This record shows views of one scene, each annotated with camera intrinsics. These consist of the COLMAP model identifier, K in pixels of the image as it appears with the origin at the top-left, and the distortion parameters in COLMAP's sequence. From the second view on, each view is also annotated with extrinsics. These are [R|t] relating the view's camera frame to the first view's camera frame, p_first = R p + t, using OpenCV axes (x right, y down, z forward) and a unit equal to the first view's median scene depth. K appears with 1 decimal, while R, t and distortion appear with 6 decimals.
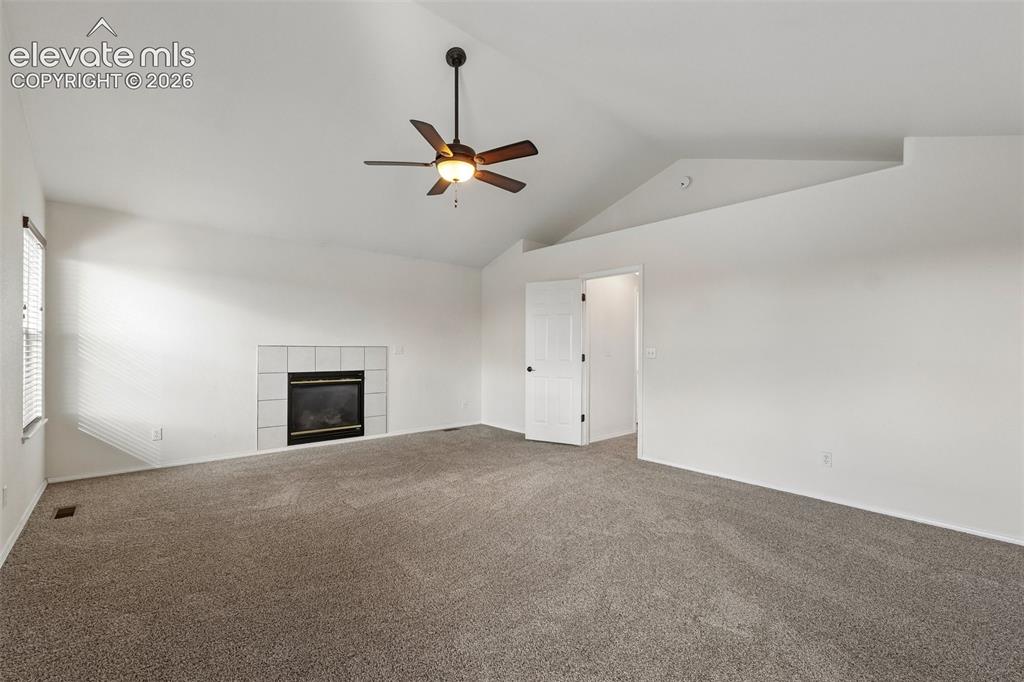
lens RADIAL K [[435.5, 0, 511.0], [0, 435.5, 349.0], [0, 0, 1]] dist [0.000830, 0.000023]
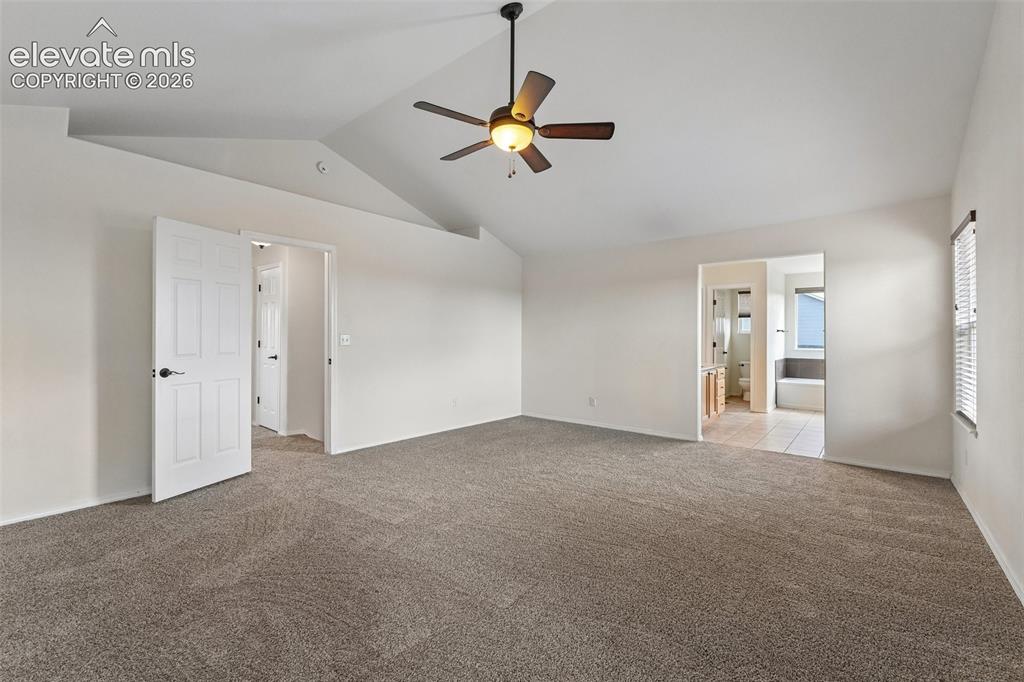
lens RADIAL K [[435.5, 0, 511.0], [0, 435.5, 349.0], [0, 0, 1]] dist [0.000830, 0.000023]
pose [[-0.173584, -0.026121, 0.984473, -0.581971], [0.006365, 0.999598, 0.027644, 0.003735], [-0.984798, 0.011064, -0.173348, 0.665275]]
